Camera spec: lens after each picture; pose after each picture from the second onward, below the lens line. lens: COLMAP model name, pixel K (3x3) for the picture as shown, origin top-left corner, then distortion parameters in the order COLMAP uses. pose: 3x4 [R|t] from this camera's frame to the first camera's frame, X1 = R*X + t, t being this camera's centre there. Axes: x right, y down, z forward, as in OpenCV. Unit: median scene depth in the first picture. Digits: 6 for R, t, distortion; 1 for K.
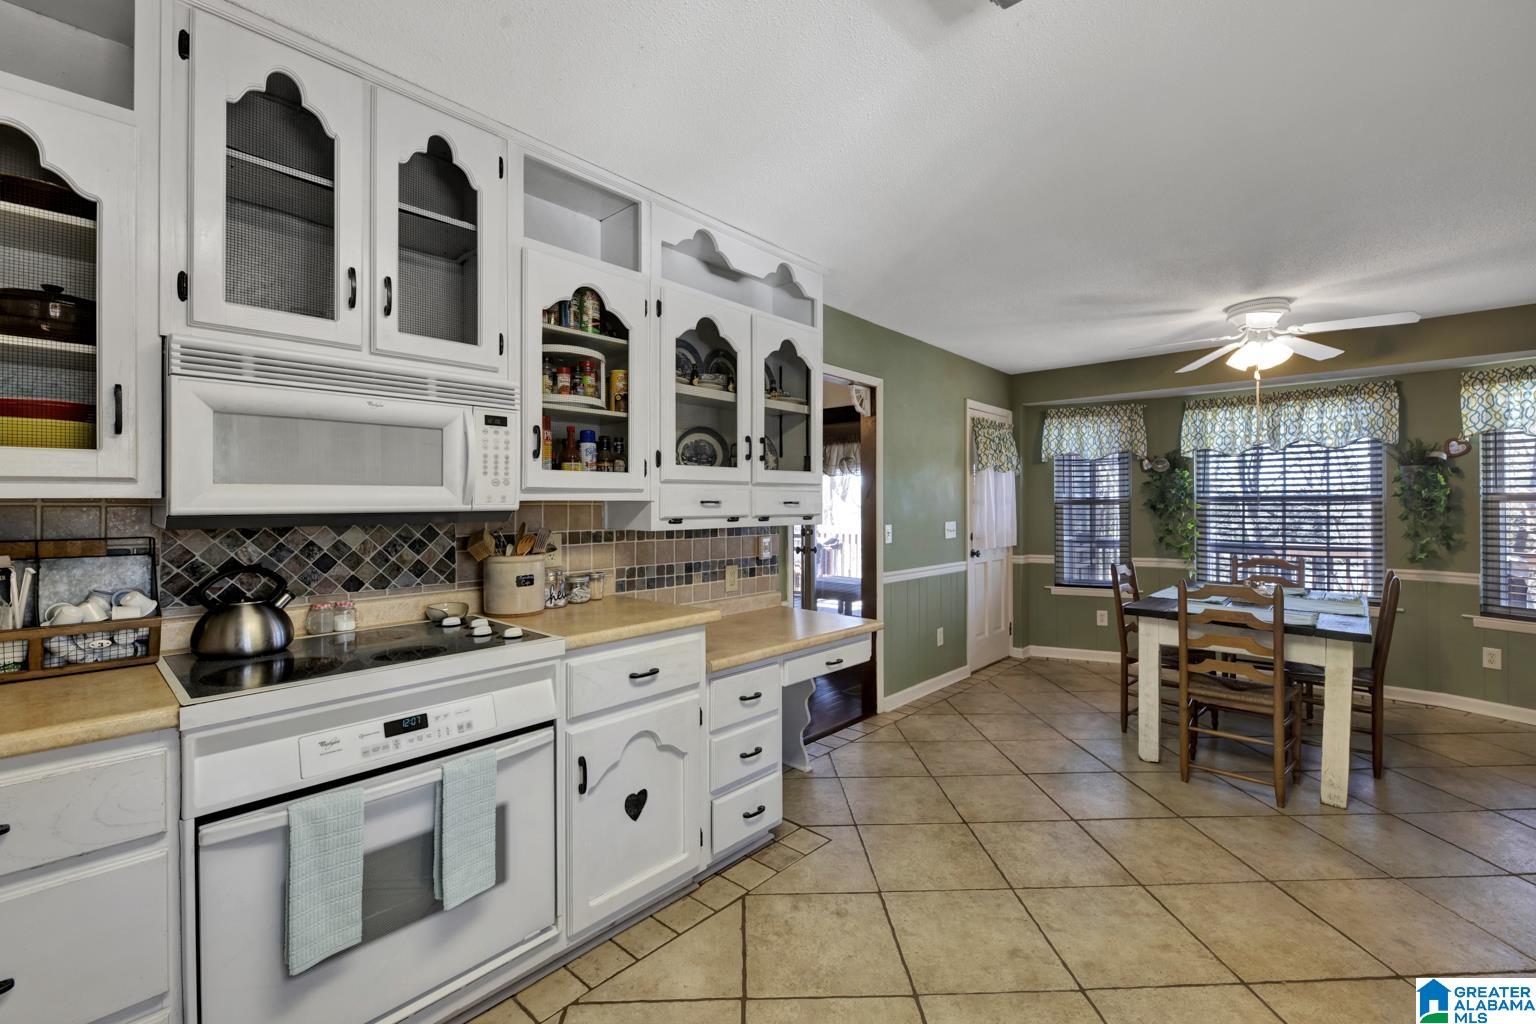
lens RADIAL K [[659.8, 0, 777.3], [0, 659.8, 508.5], [0, 0, 1]] dist [0.001196, -0.000620]
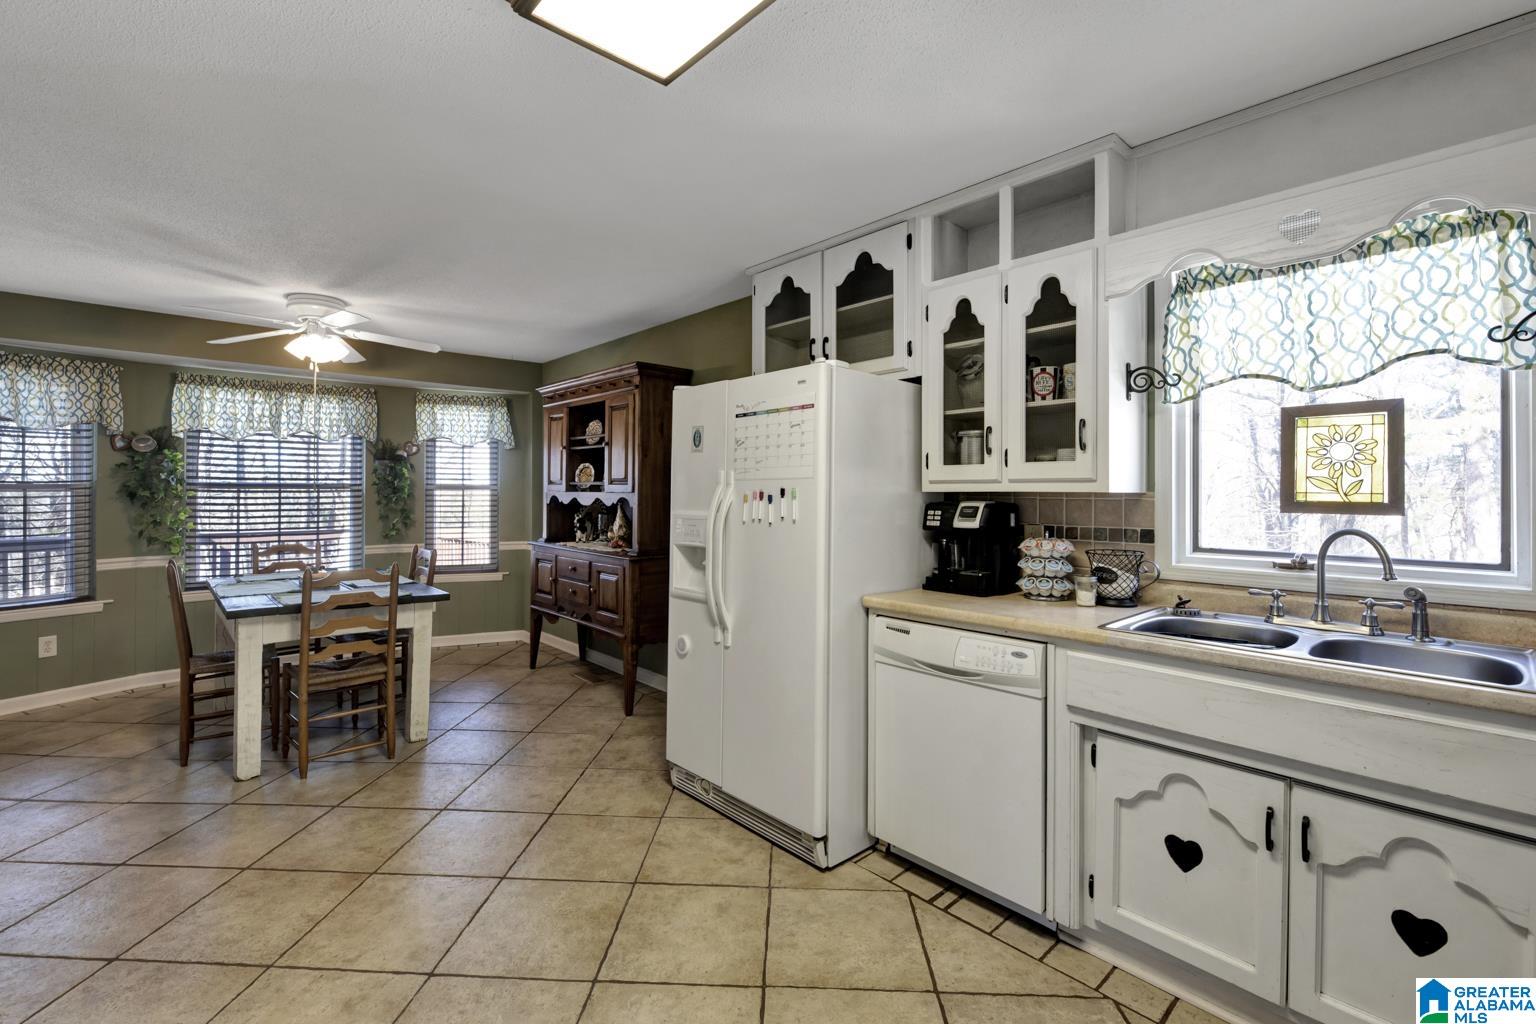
lens RADIAL K [[659.8, 0, 778.0], [0, 659.8, 496.0], [0, 0, 1]] dist [0.001196, -0.000620]
pose [[0.083268, -0.004214, 0.996518, -0.201631], [0.003074, 0.999987, 0.003972, -0.001355], [-0.996522, 0.002732, 0.083280, 0.157207]]
